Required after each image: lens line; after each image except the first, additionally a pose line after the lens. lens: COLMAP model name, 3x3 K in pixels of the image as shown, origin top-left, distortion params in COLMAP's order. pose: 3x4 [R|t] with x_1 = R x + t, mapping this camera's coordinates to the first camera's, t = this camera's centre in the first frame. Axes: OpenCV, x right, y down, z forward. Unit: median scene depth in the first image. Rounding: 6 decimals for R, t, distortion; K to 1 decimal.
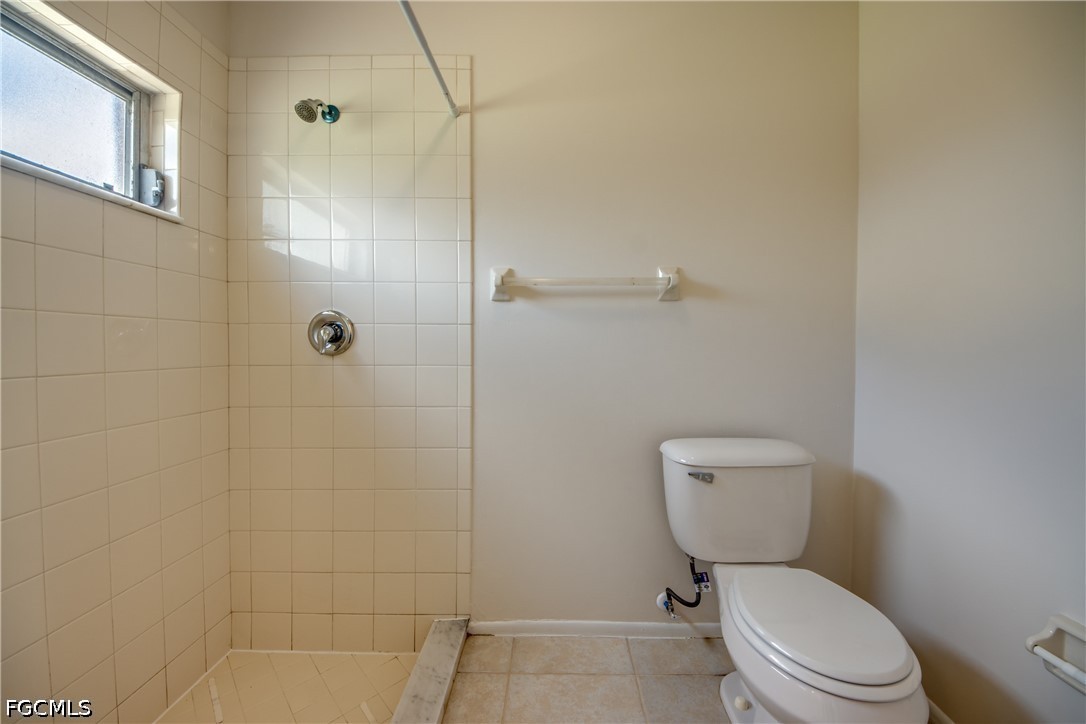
lens RADIAL K [[407.7, 0, 541.3], [0, 407.7, 365.0], [0, 0, 1]] dist [0.018173, -0.016529]
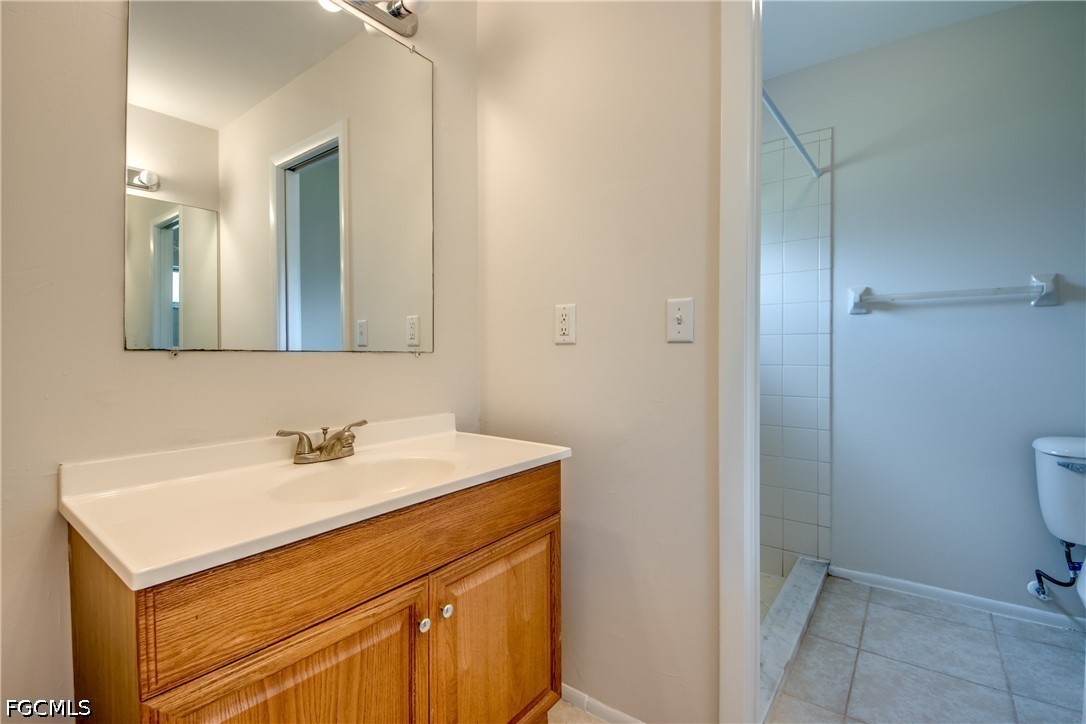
lens RADIAL K [[481.5, 0, 543.0], [0, 481.5, 362.0], [0, 0, 1]] dist [0.006561, -0.013985]
pose [[0.811869, 0.000703, -0.583839, -0.023323], [-0.008174, 0.999915, -0.010163, 0.011072], [0.583783, 0.013023, 0.811806, -0.762959]]
